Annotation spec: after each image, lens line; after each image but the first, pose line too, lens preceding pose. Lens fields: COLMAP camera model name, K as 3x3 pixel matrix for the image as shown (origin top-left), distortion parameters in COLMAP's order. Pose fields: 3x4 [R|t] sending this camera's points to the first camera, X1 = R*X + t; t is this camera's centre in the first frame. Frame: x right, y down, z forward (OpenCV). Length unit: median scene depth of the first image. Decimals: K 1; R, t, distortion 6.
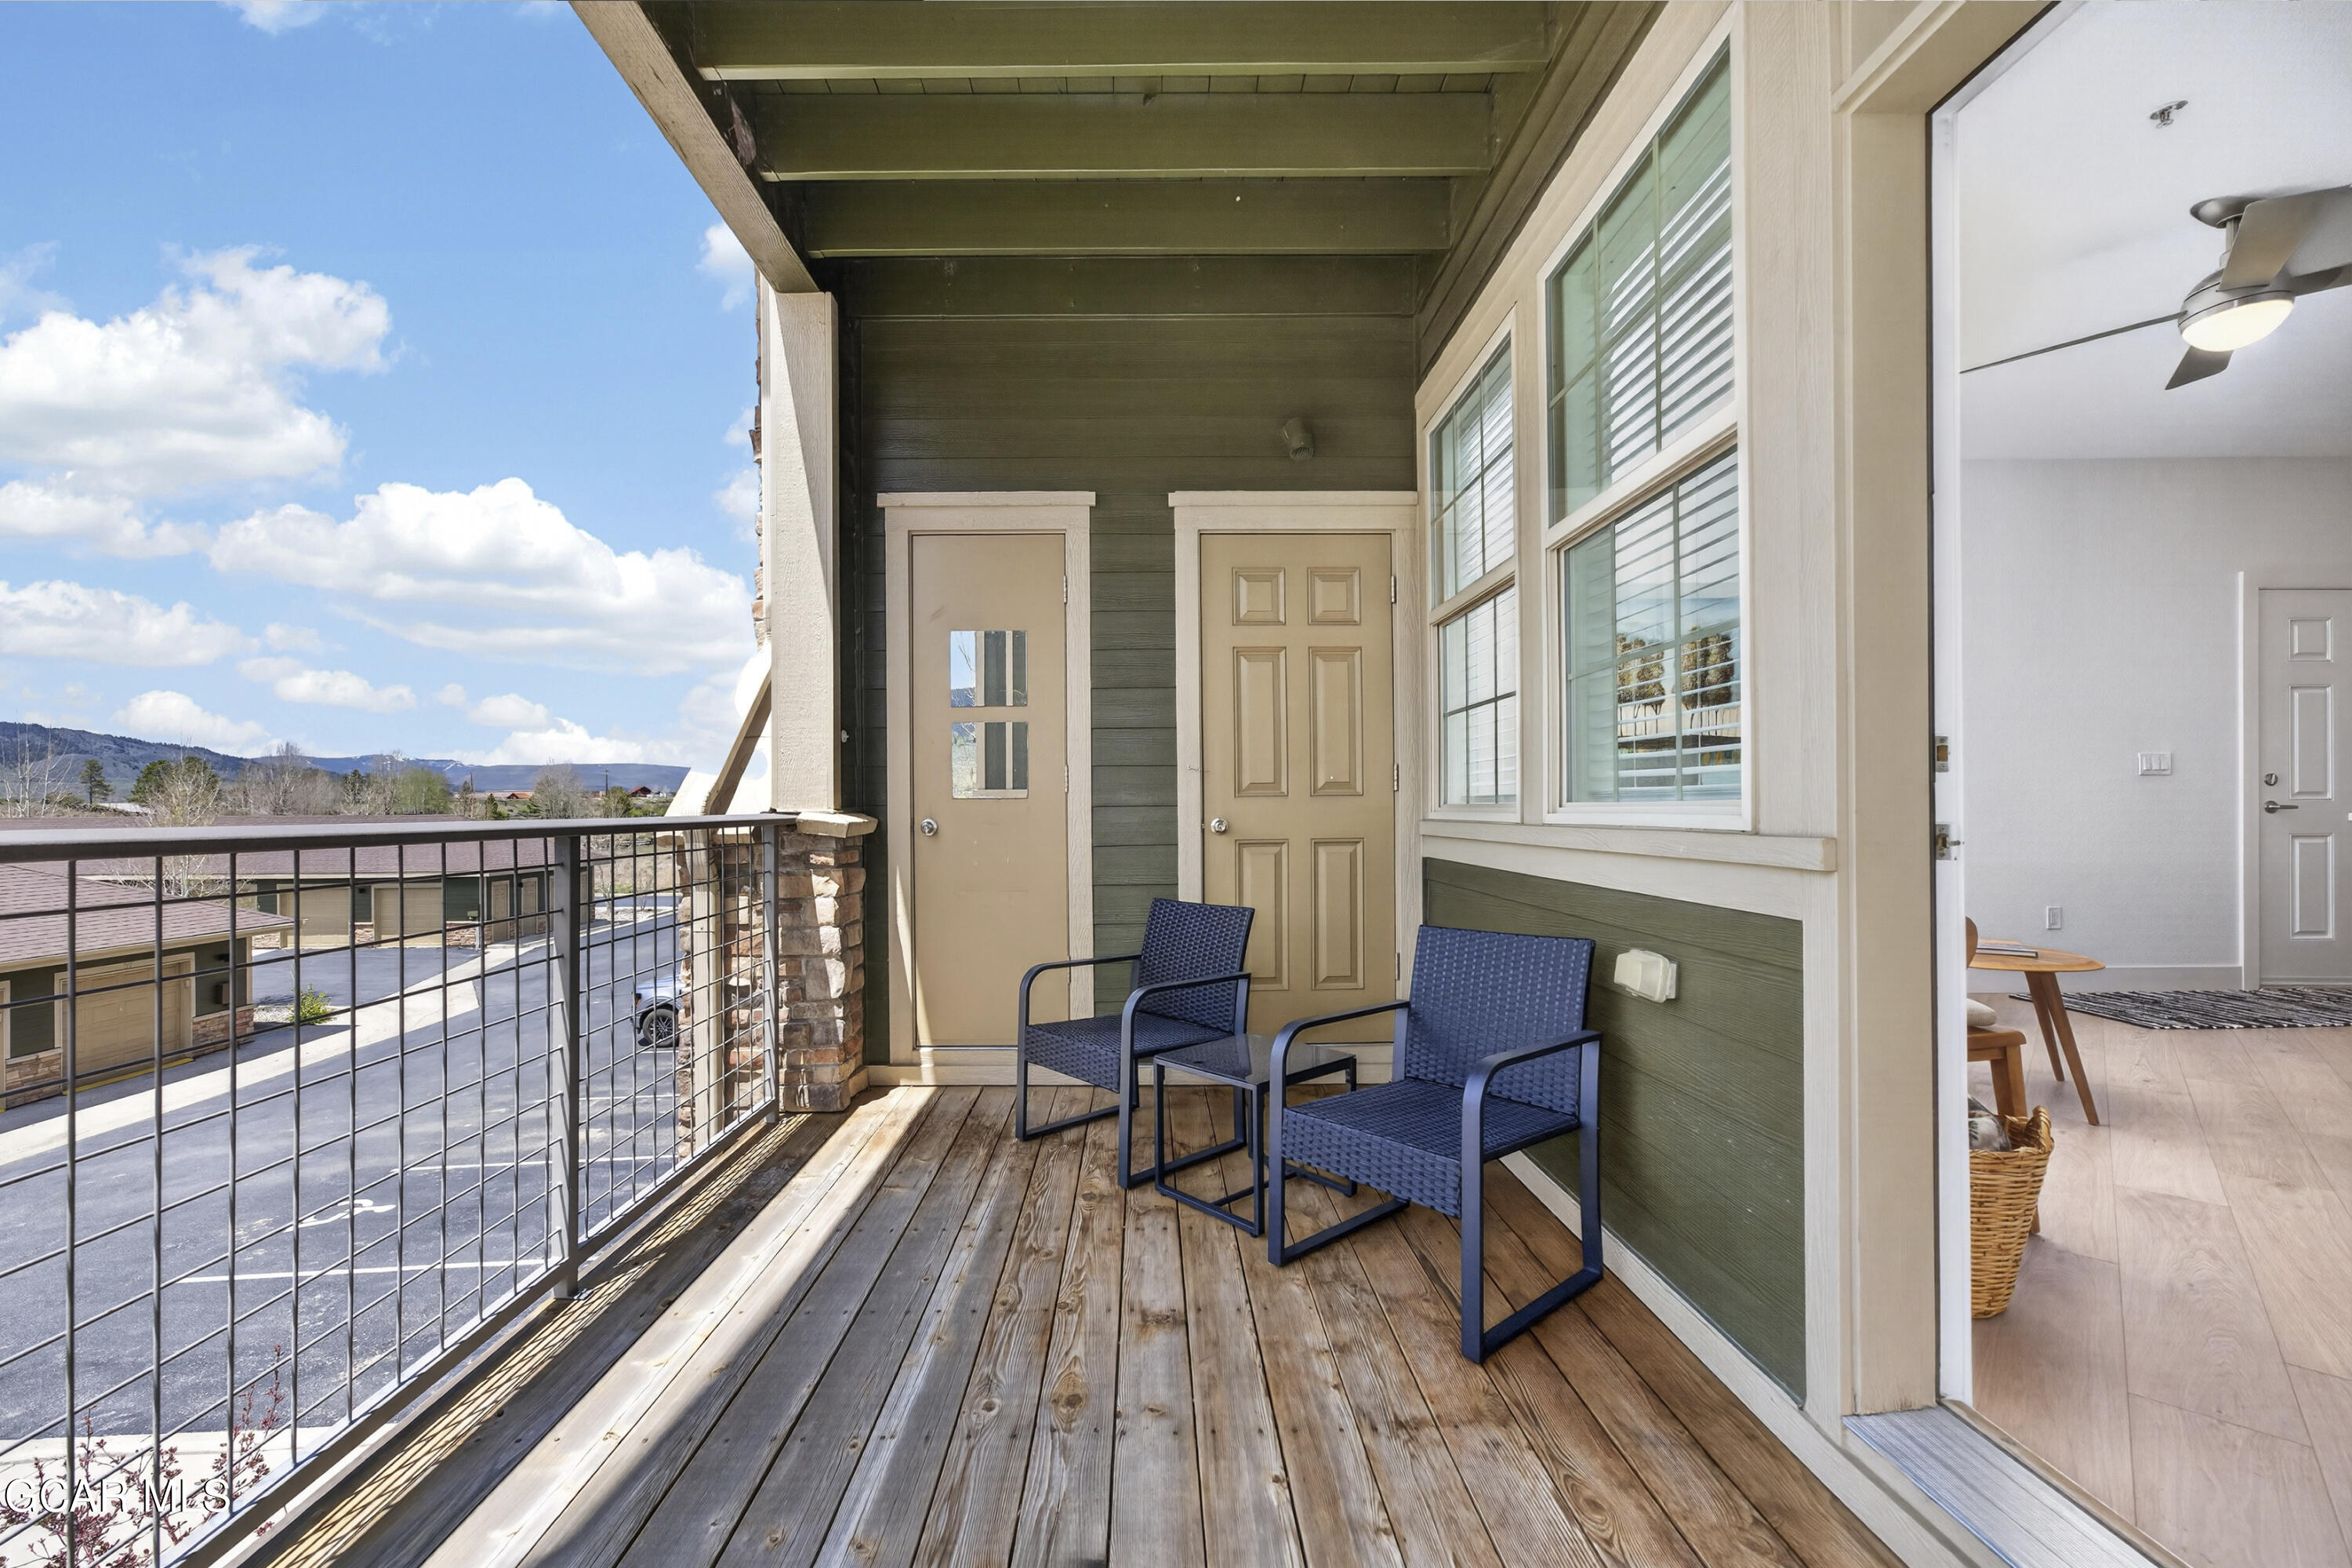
lens RADIAL K [[960.6, 0, 1159.4], [0, 960.6, 800.3], [0, 0, 1]] dist [-0.000271, 0.000041]
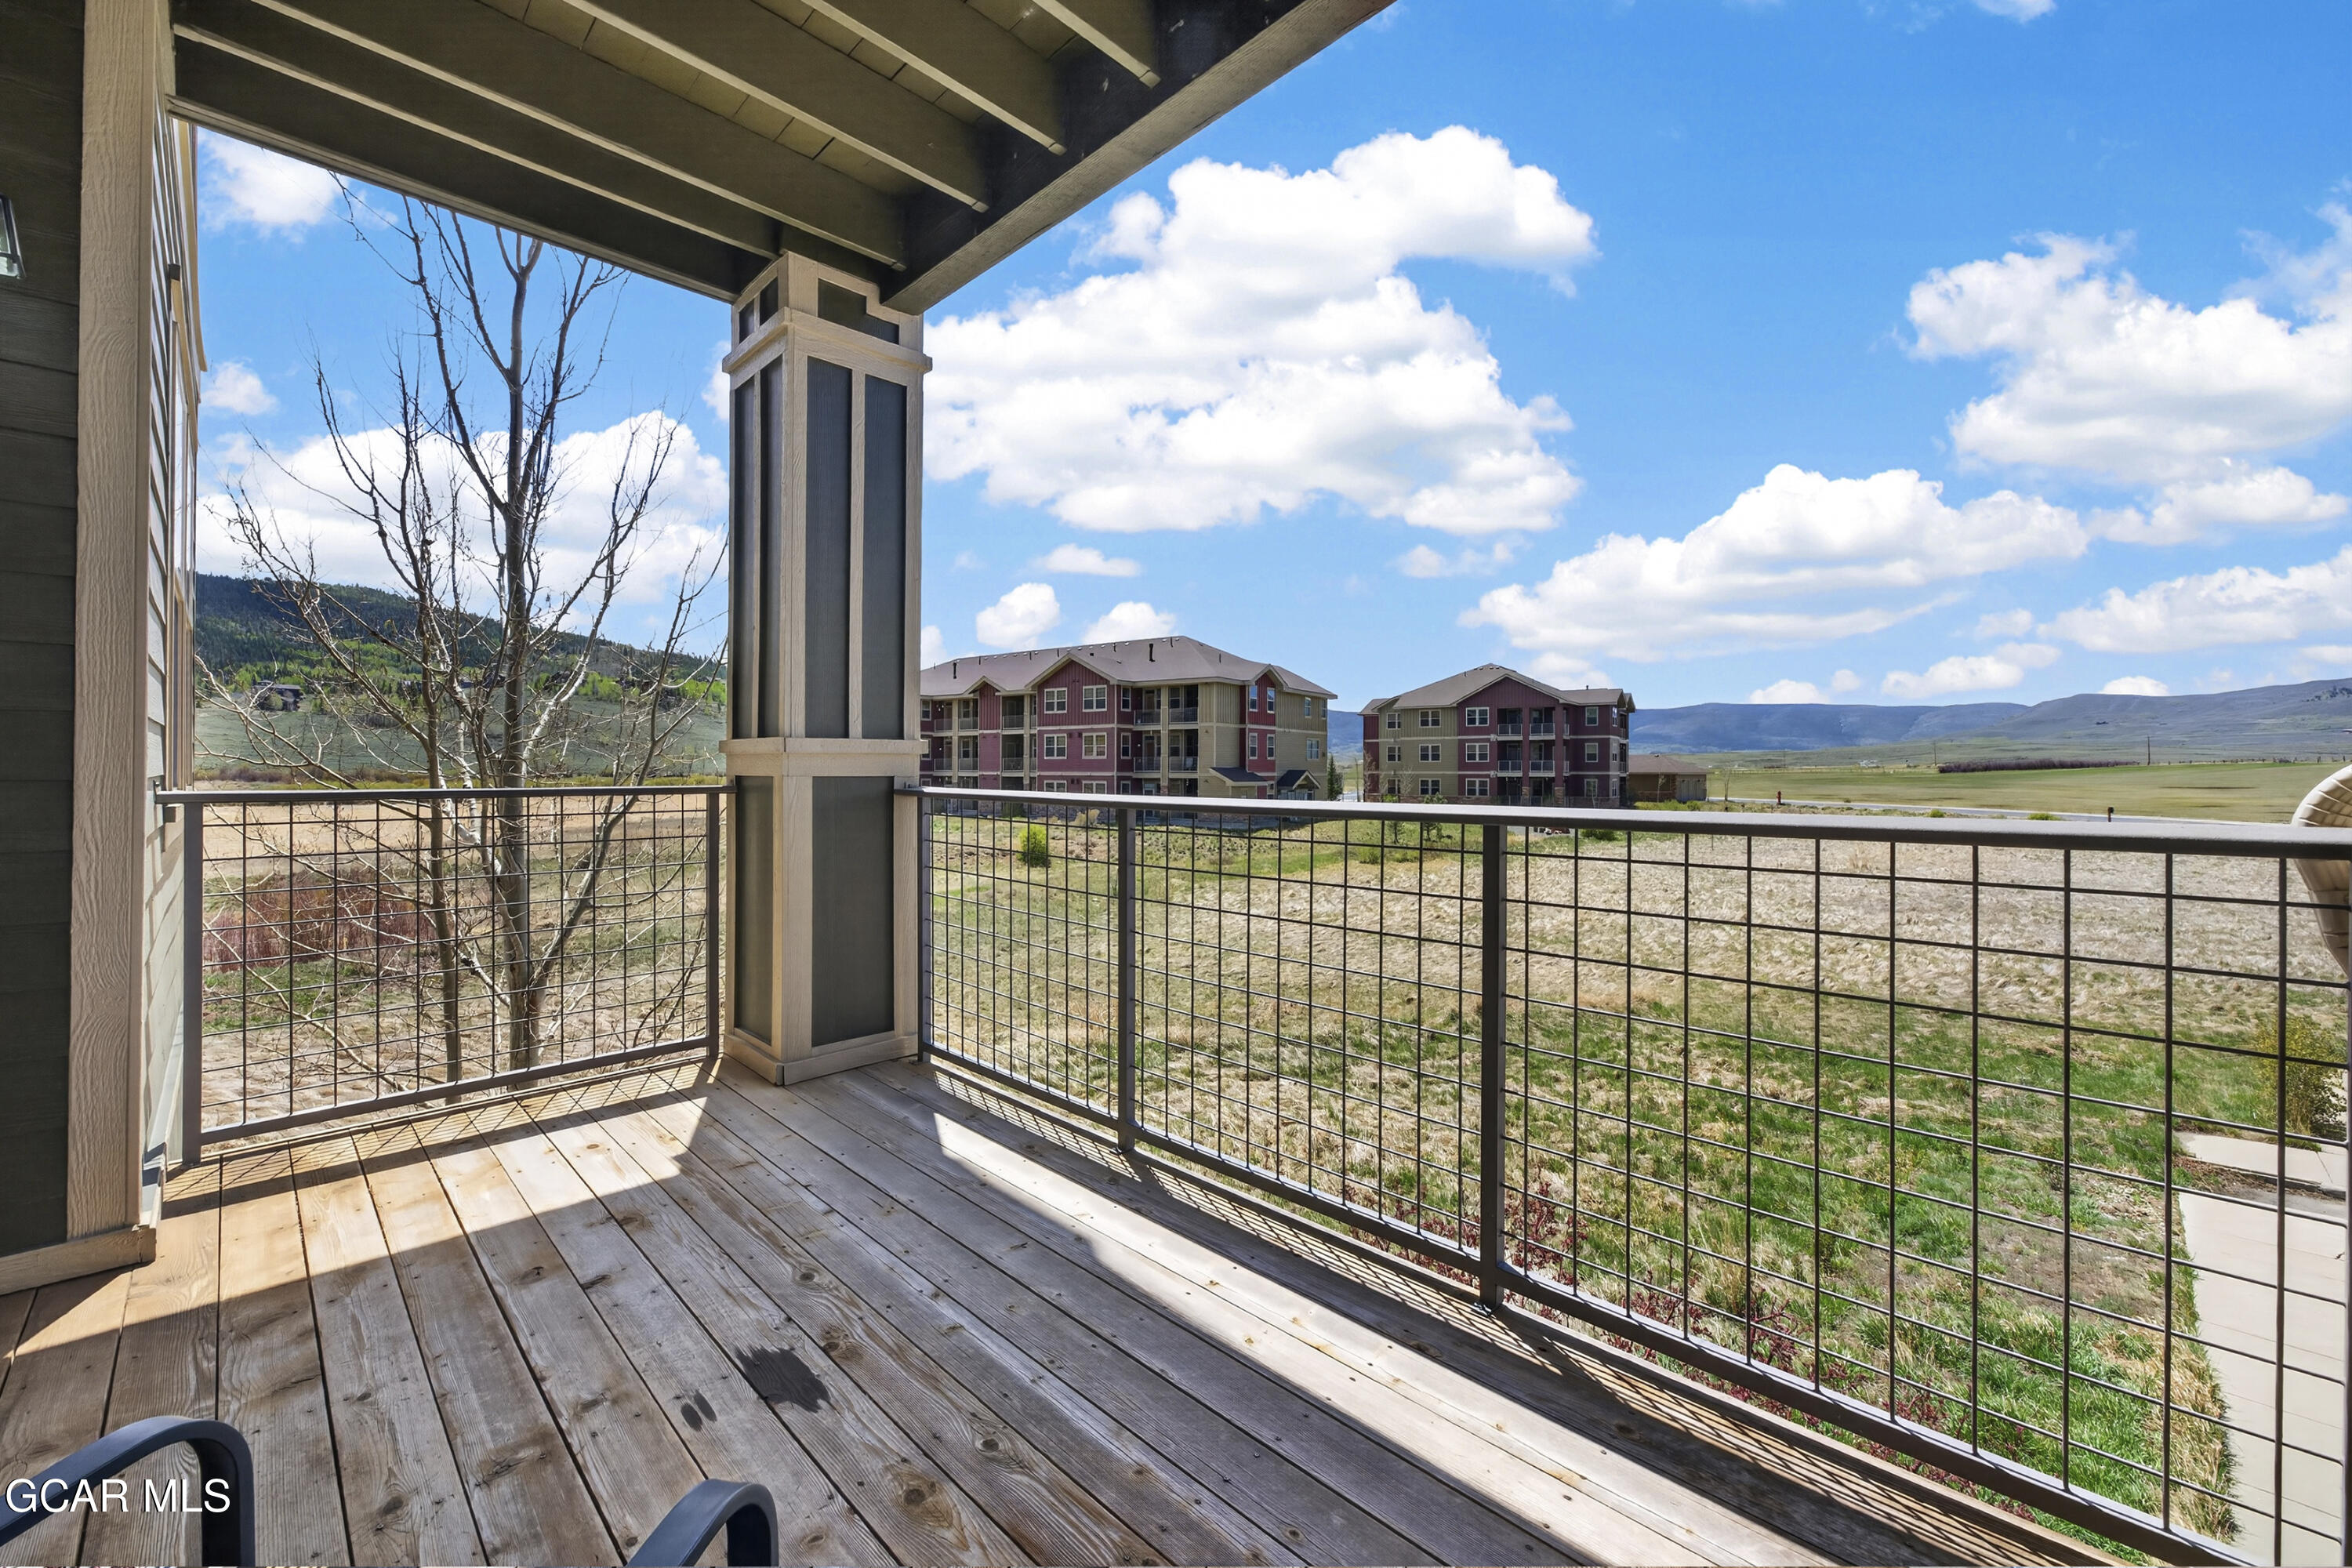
lens RADIAL K [[940.8, 0, 1181.1], [0, 940.8, 786.3], [0, 0, 1]] dist [-0.019565, 0.016671]
pose [[-0.738482, 0.015579, -0.674093, 0.152842], [0.023171, 0.999729, -0.002279, -0.009415], [0.673875, -0.017302, -0.738643, 0.934113]]
